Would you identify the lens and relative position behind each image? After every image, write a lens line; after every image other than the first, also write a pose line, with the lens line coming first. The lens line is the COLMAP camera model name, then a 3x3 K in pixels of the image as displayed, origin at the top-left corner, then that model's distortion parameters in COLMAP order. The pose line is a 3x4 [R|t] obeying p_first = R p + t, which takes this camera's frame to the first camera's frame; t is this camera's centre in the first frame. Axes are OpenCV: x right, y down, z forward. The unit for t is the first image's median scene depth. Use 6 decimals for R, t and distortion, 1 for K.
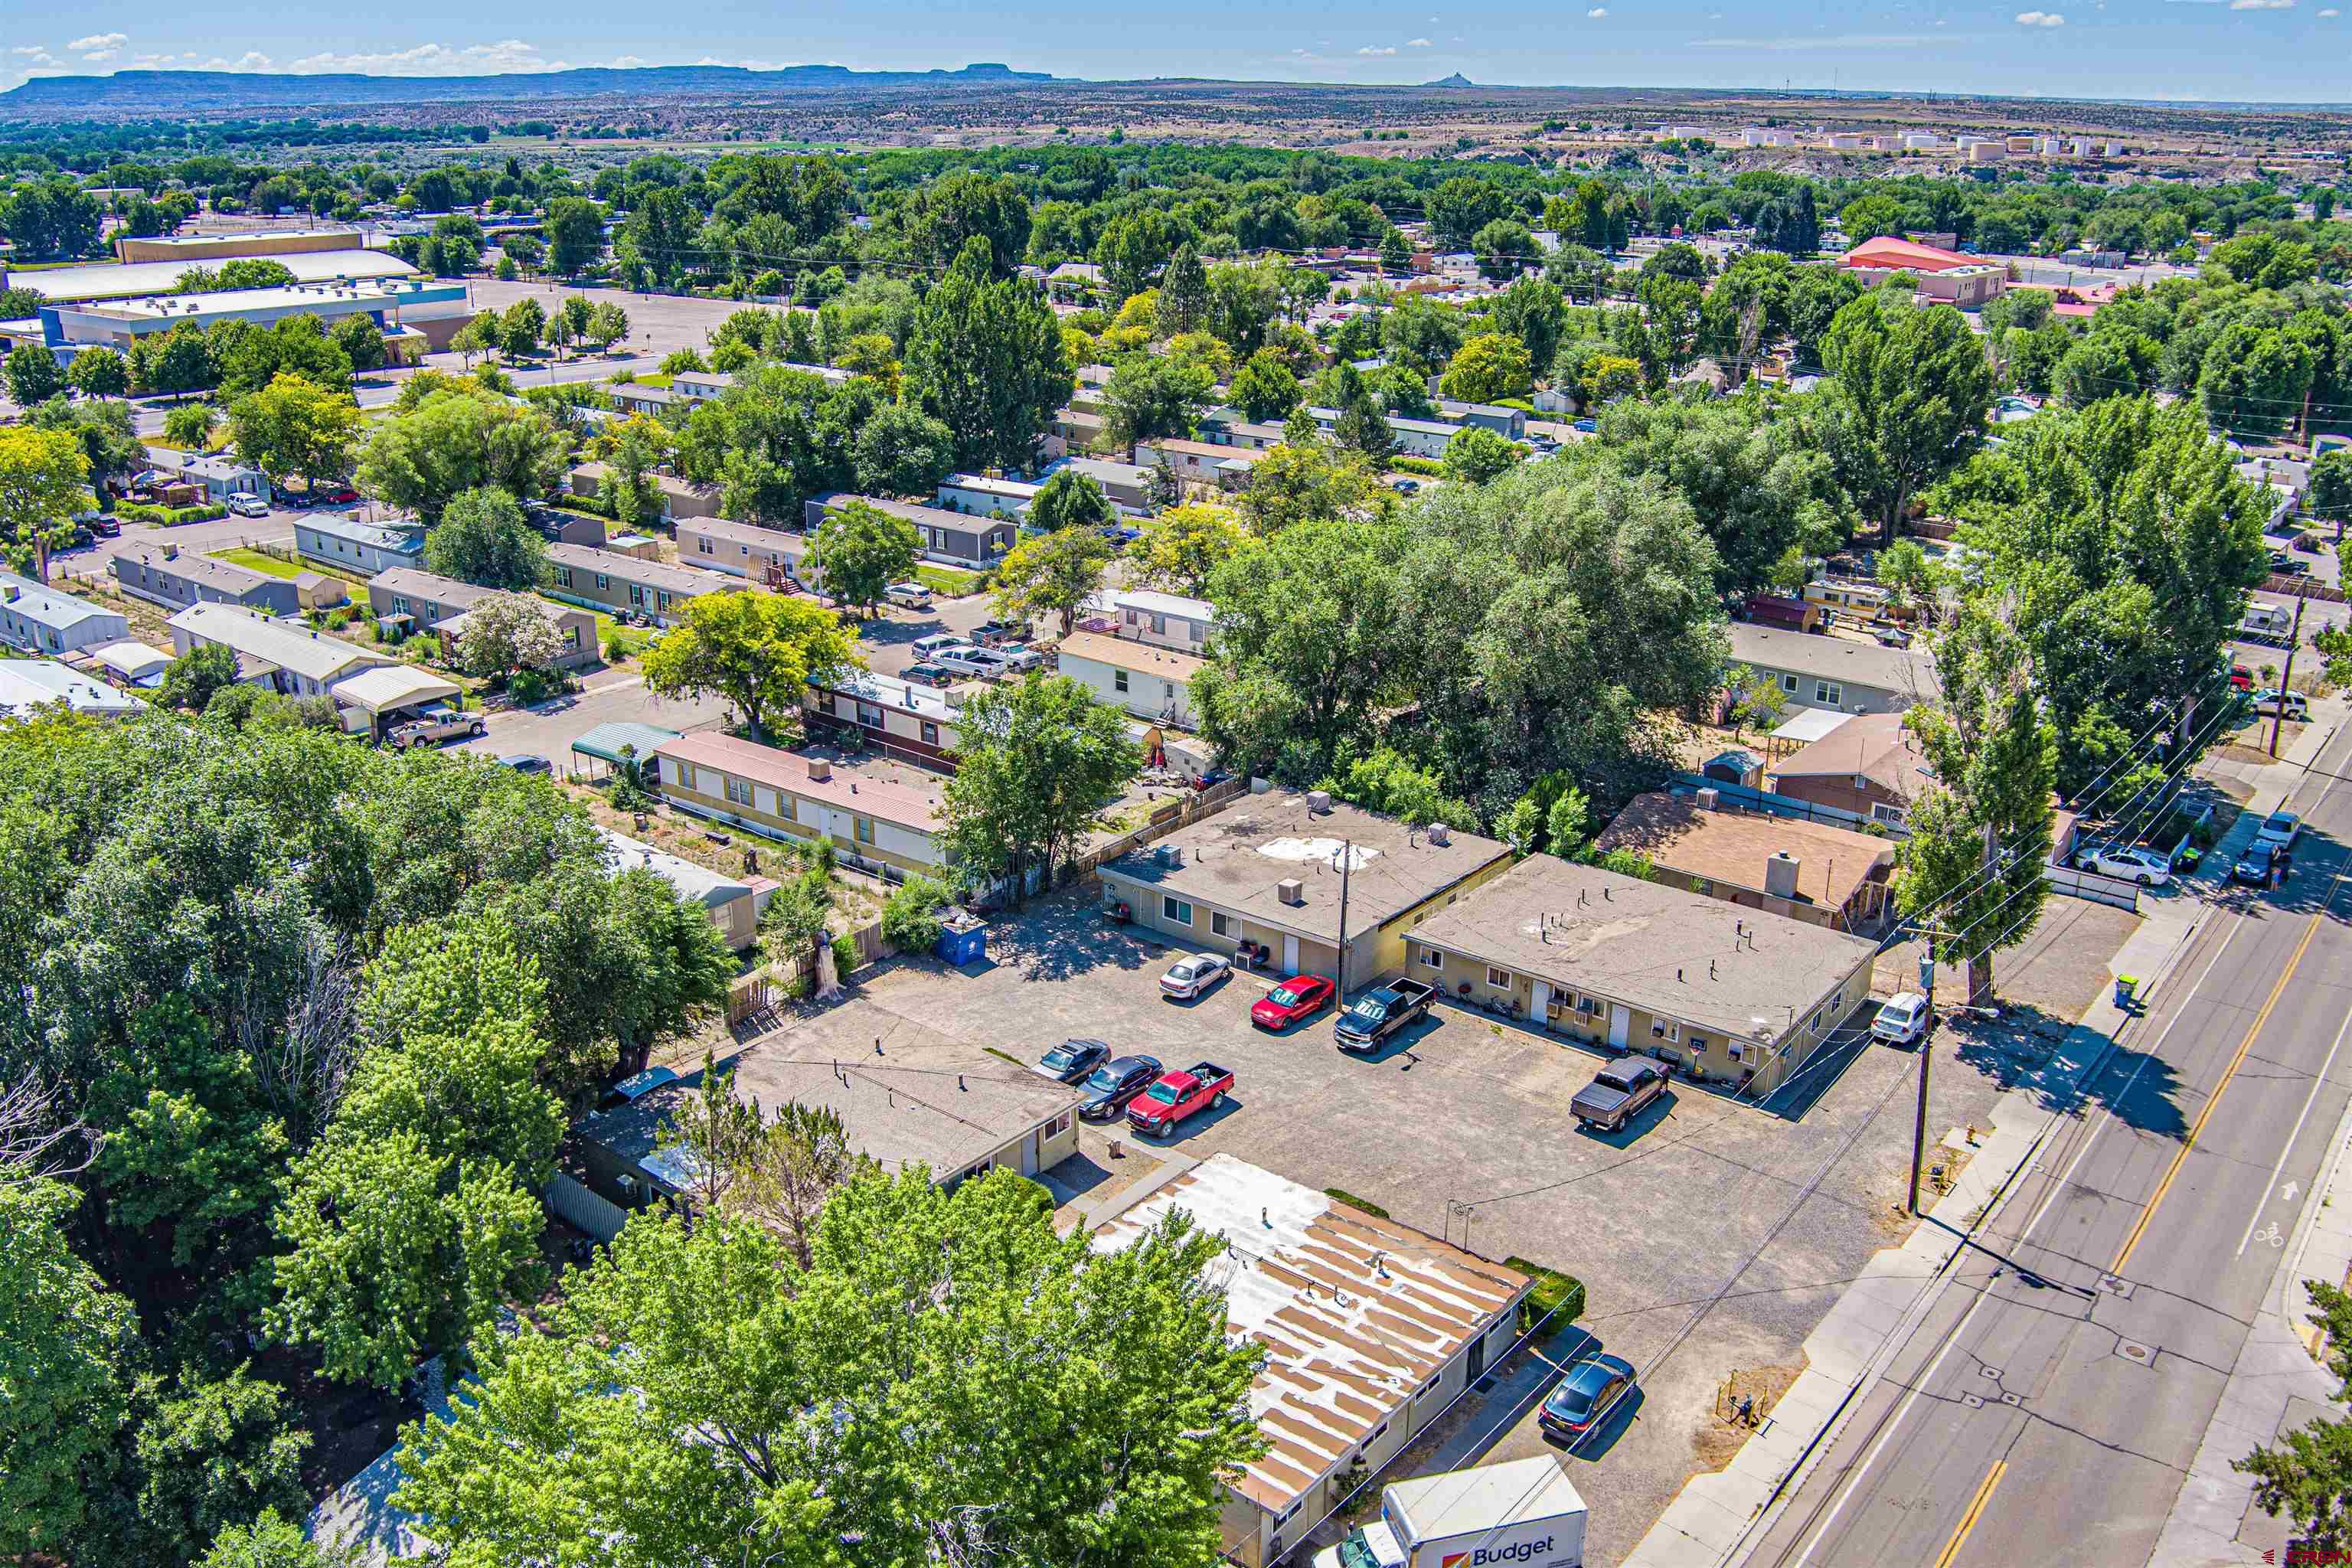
lens RADIAL K [[1871.2, 0, 1166.6], [0, 1871.2, 788.7], [0, 0, 1]] dist [-0.086327, 0.036832]
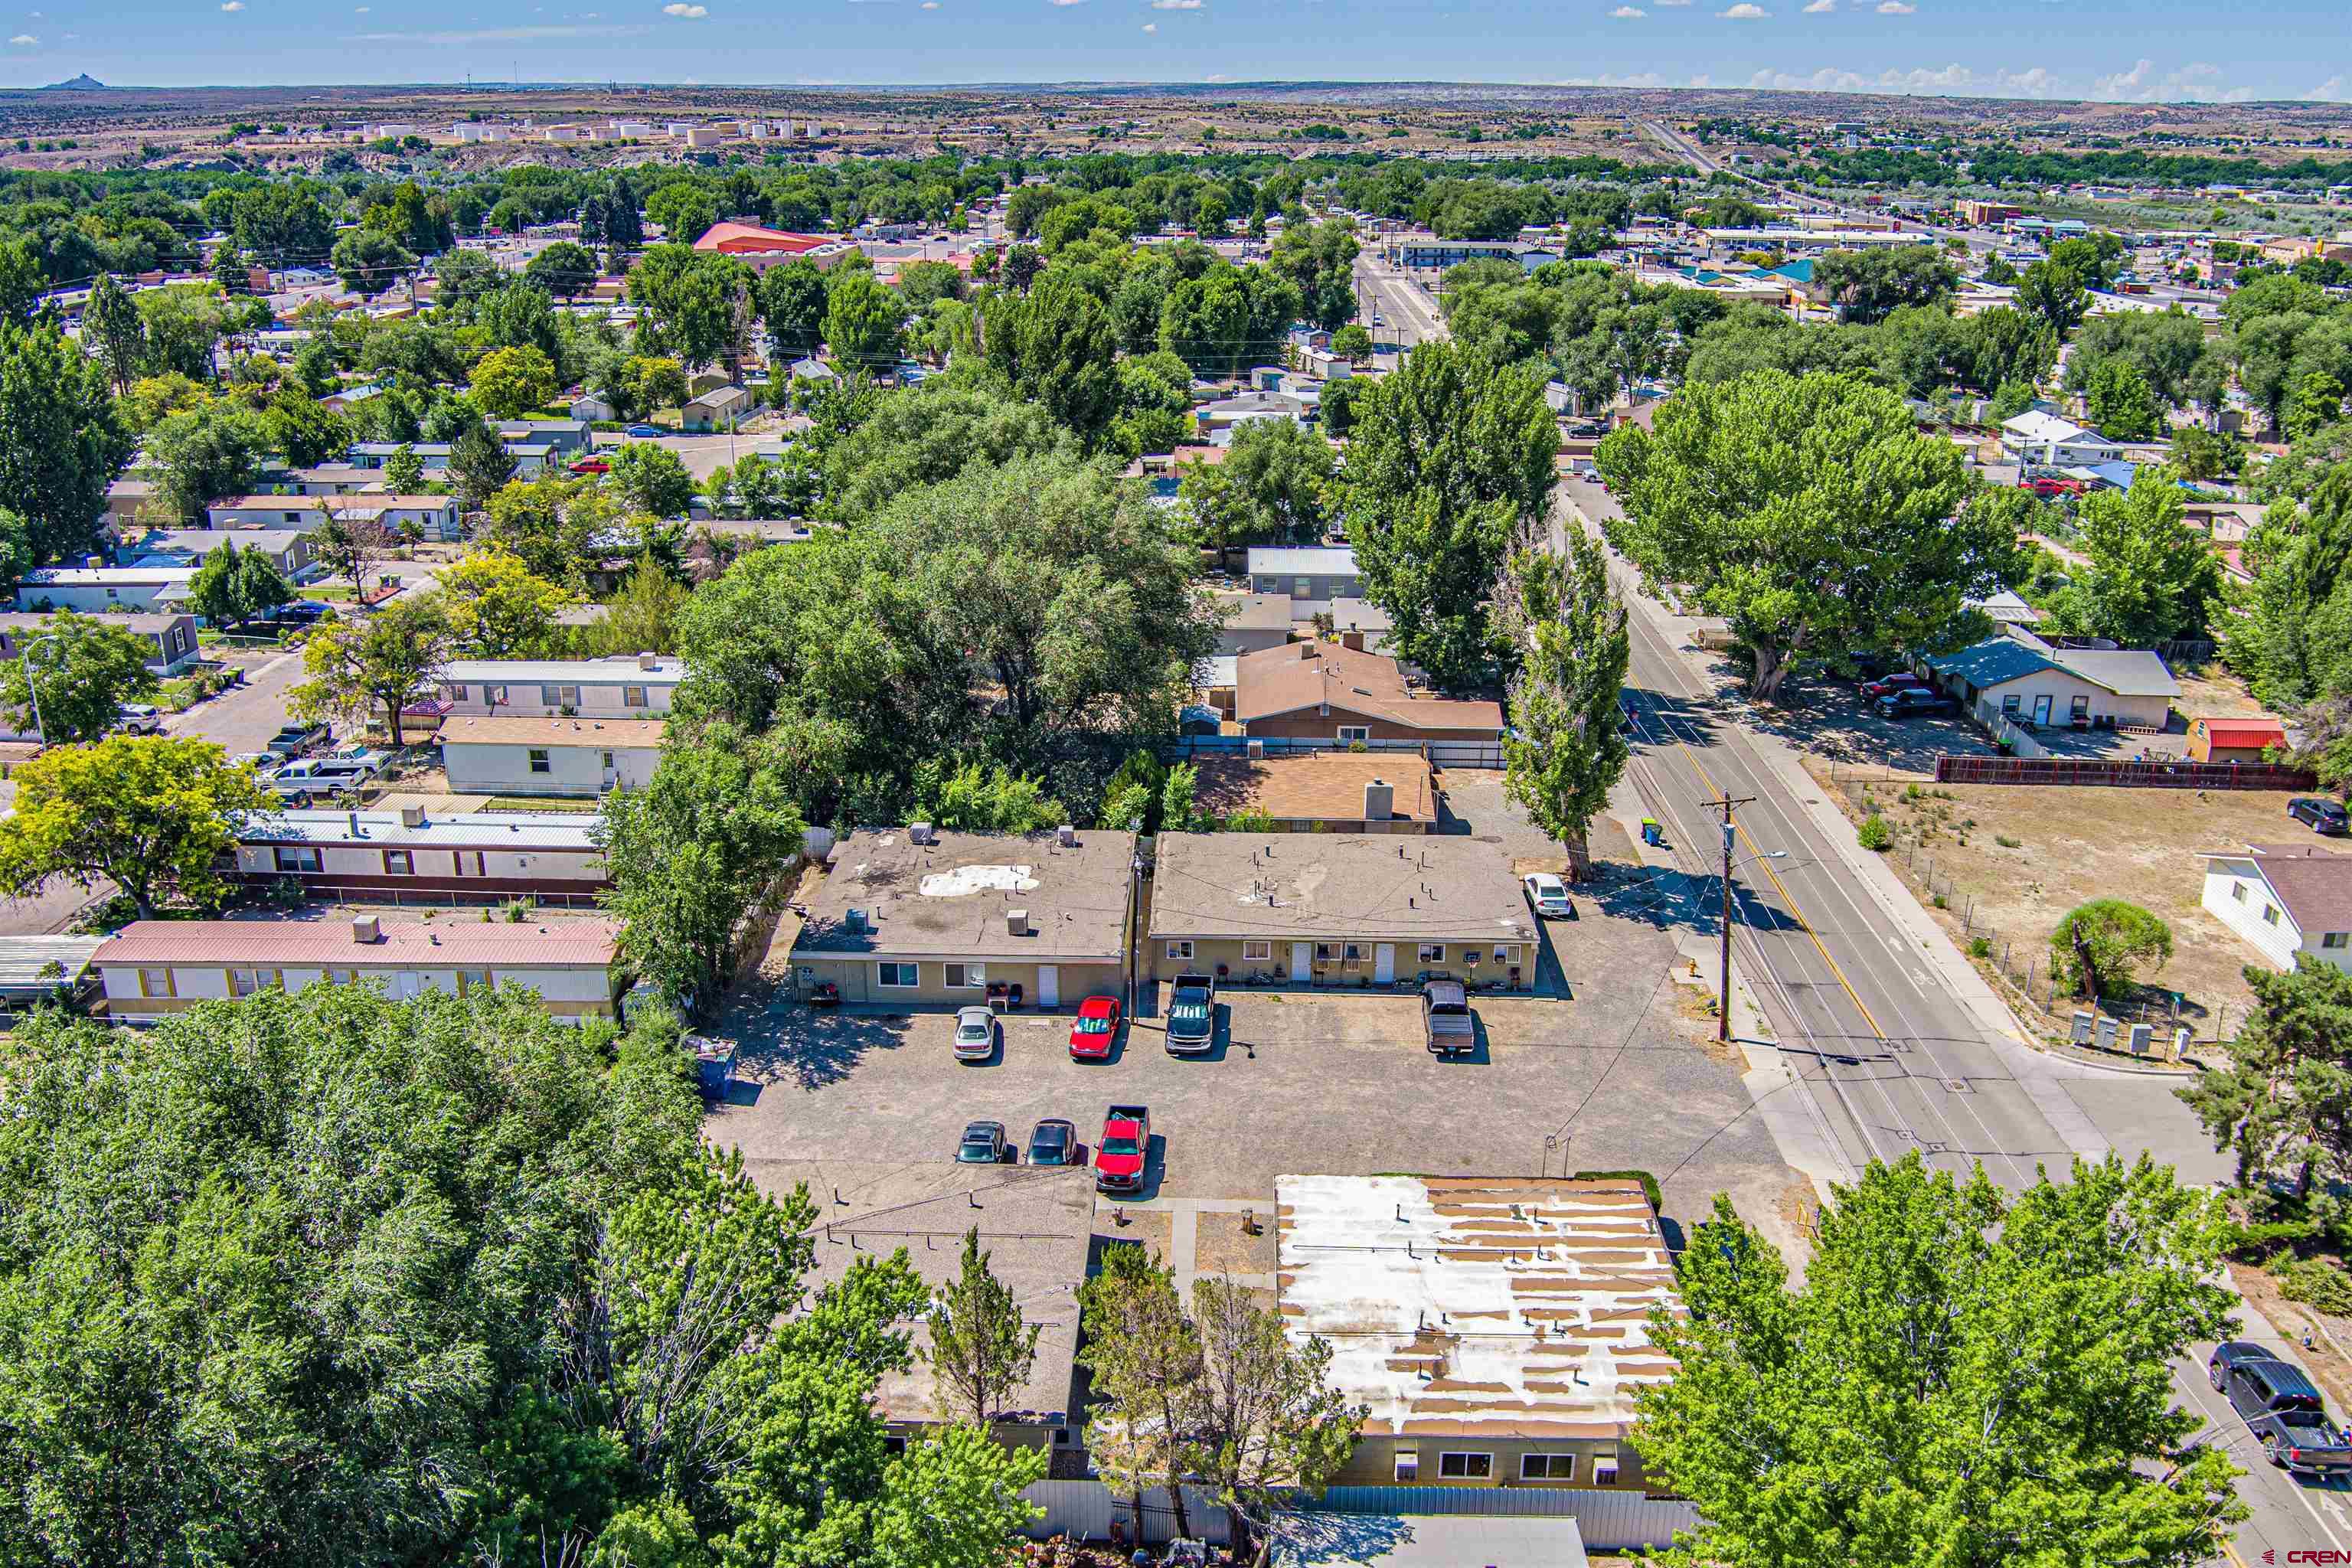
lens RADIAL K [[1871.2, 0, 1171.1], [0, 1871.2, 780.0], [0, 0, 1]] dist [-0.086327, 0.036832]
pose [[0.802683, -0.202585, 0.560946, -0.300541], [0.203101, 0.977175, 0.062278, -0.046234], [-0.560759, 0.063939, 0.825507, 0.119928]]
